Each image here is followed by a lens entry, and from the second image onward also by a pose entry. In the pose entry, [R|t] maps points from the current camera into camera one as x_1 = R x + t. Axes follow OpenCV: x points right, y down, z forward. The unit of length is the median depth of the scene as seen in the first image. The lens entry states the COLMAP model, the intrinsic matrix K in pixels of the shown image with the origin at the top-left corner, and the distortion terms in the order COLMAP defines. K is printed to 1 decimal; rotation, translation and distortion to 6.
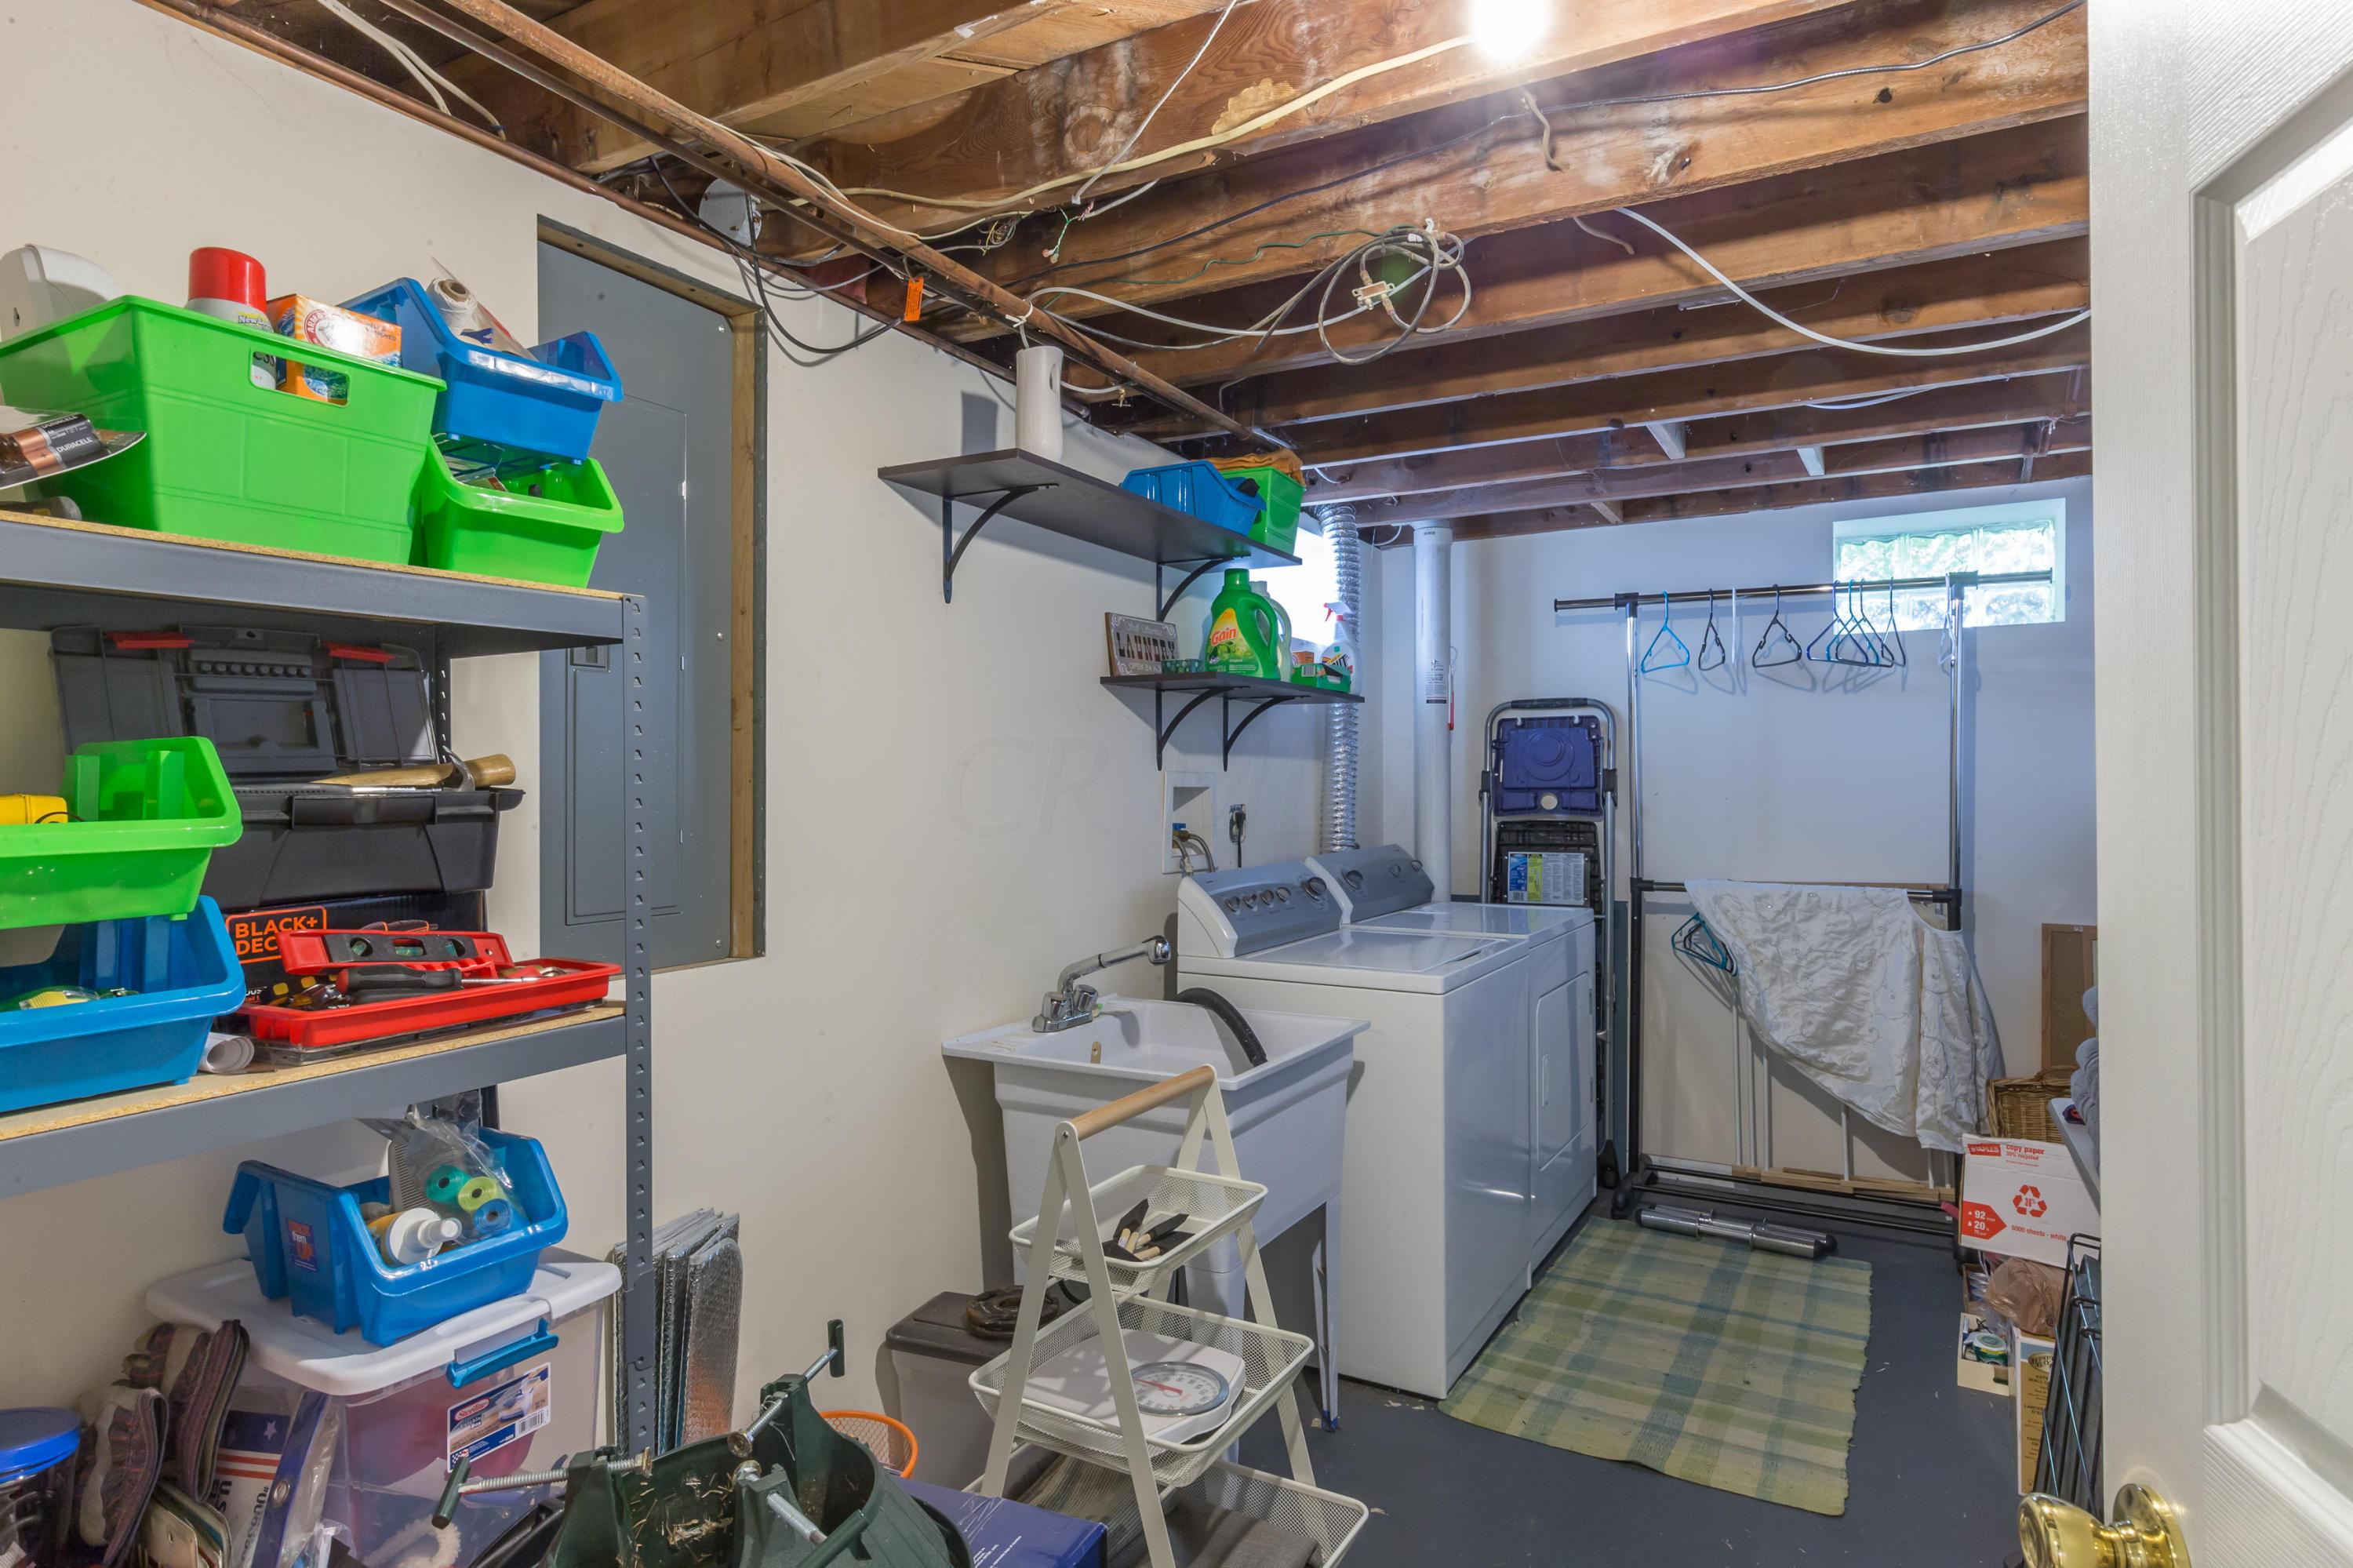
lens RADIAL K [[1382.8, 0, 1176.5], [0, 1382.8, 784.0], [0, 0, 1]] dist [0.014639, 0.001595]
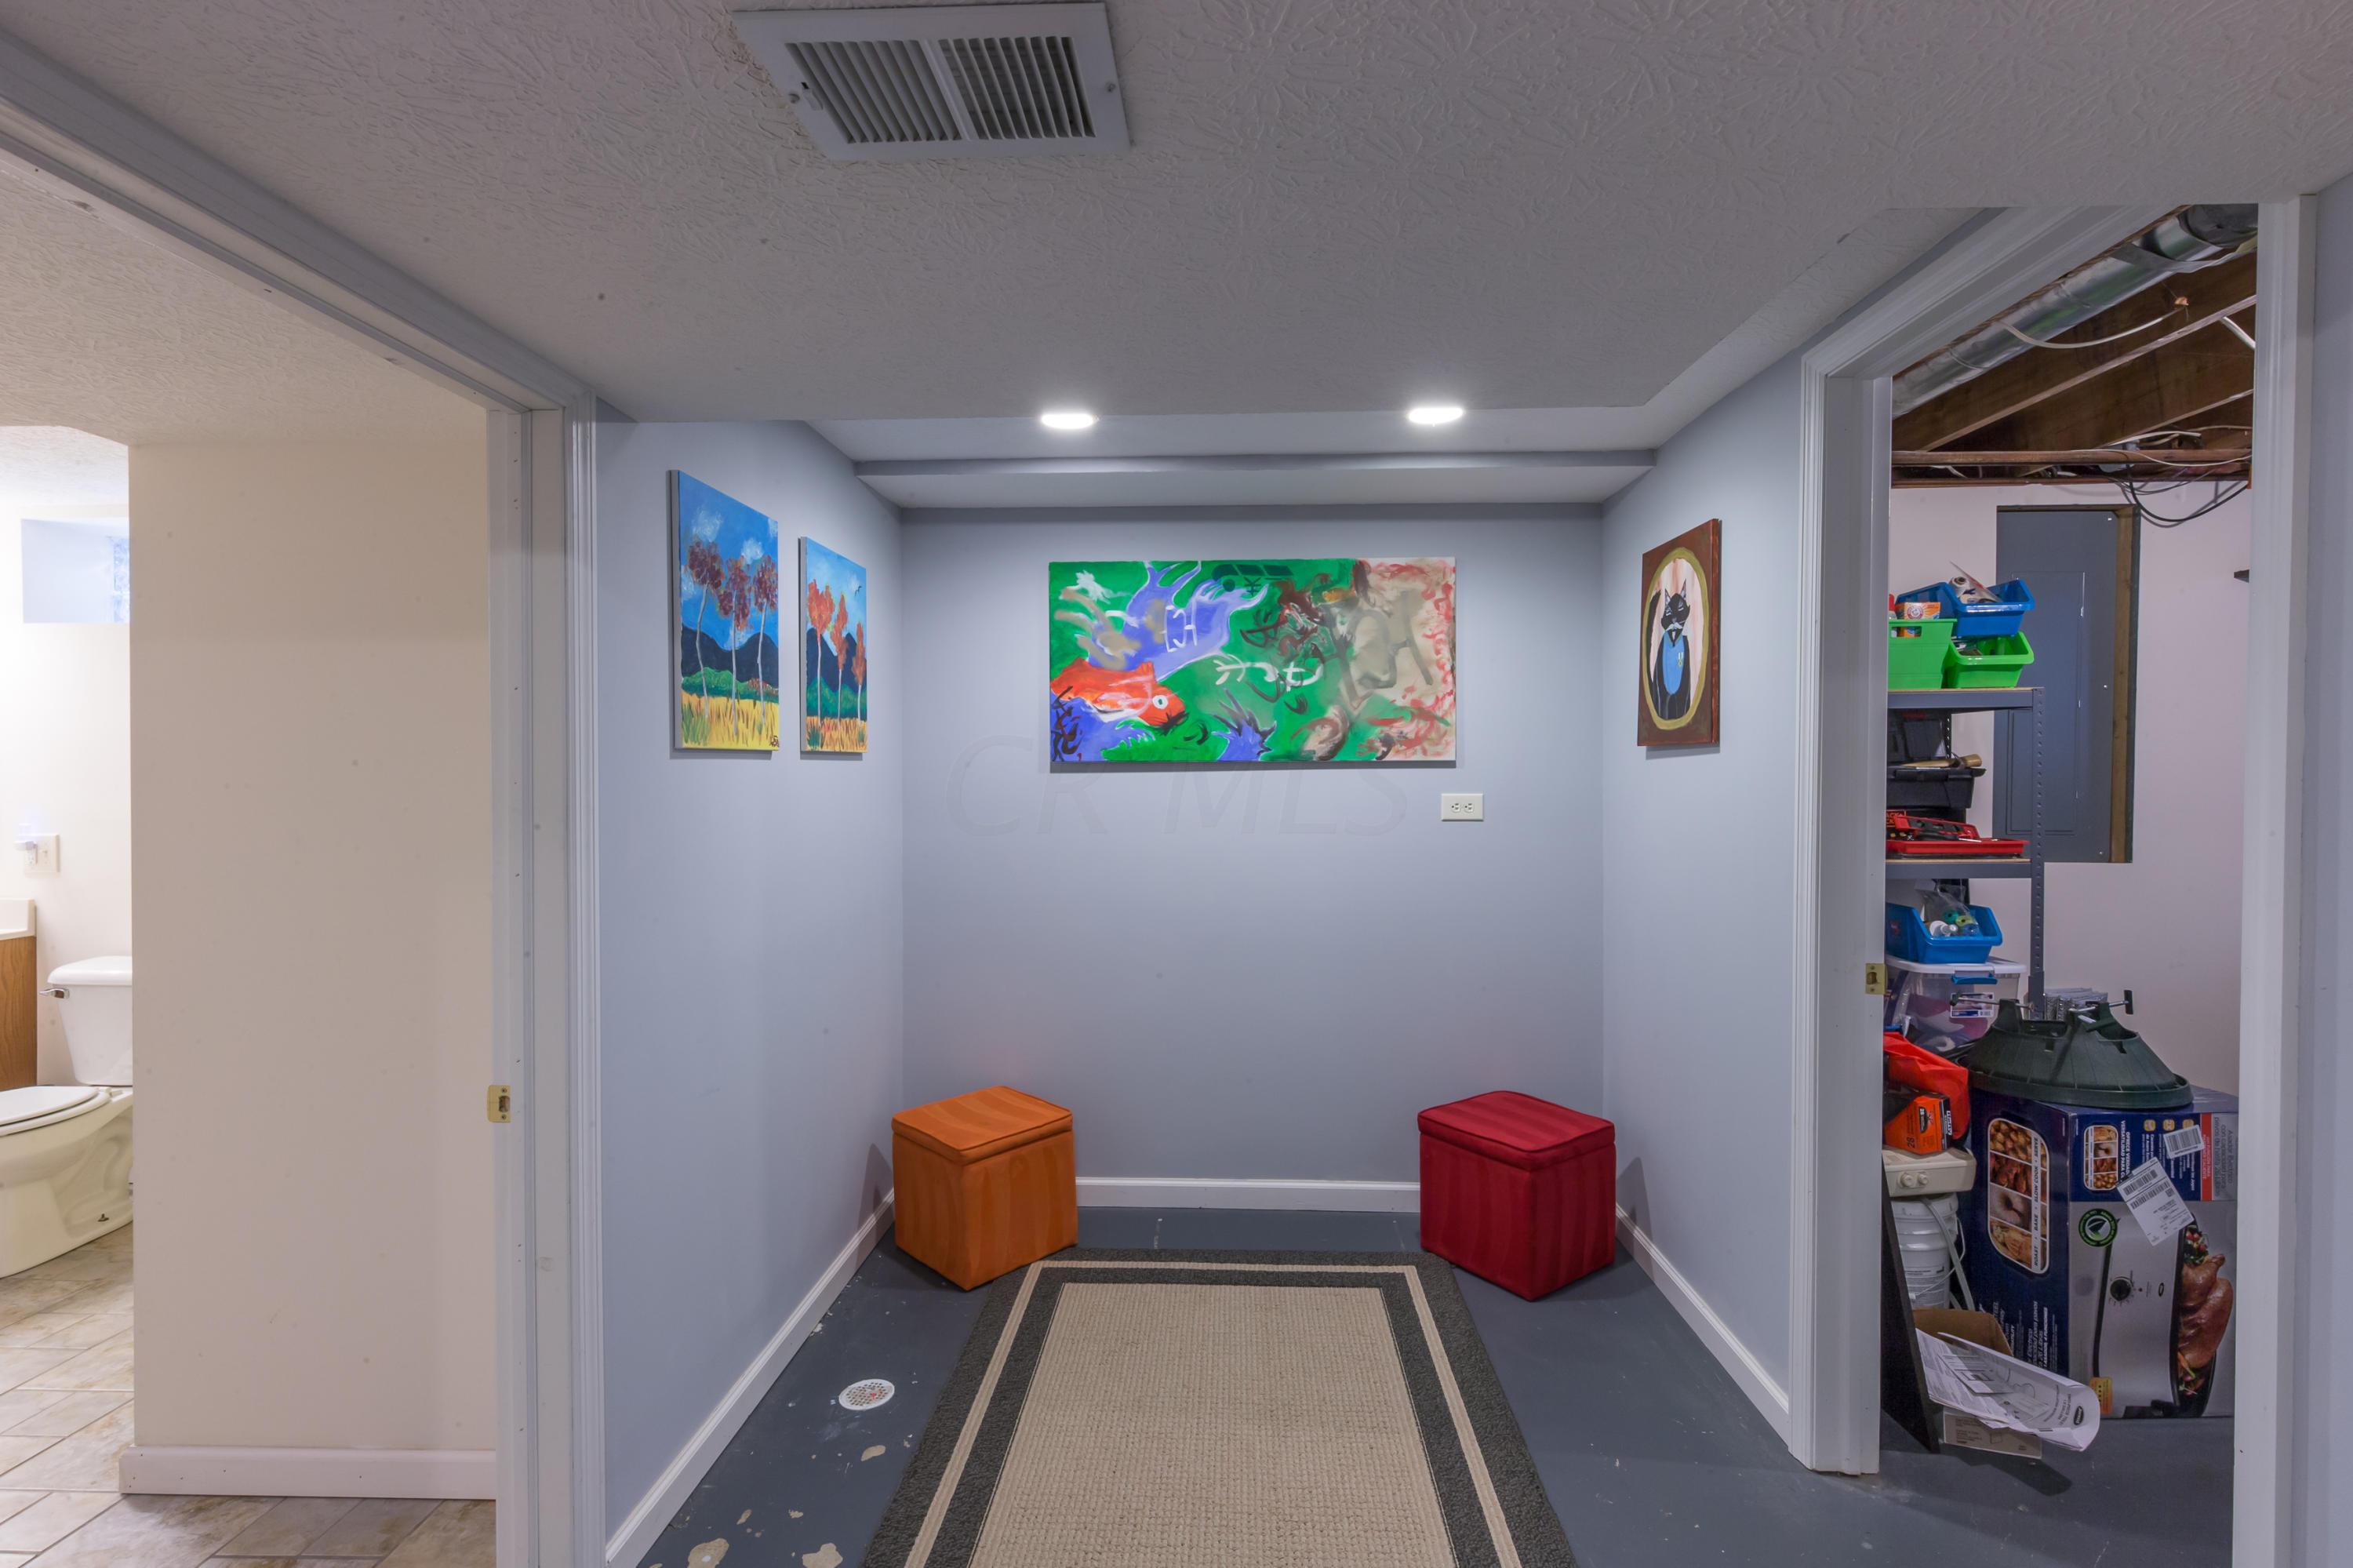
lens RADIAL K [[1050.1, 0, 1176.5], [0, 1050.1, 784.0], [0, 0, 1]] dist [-0.011641, 0.000125]
pose [[0.456842, 0.017540, -0.889375, 0.546293], [-0.005110, 0.999841, 0.017093, 0.007364], [0.889533, -0.003264, 0.456859, -1.179669]]
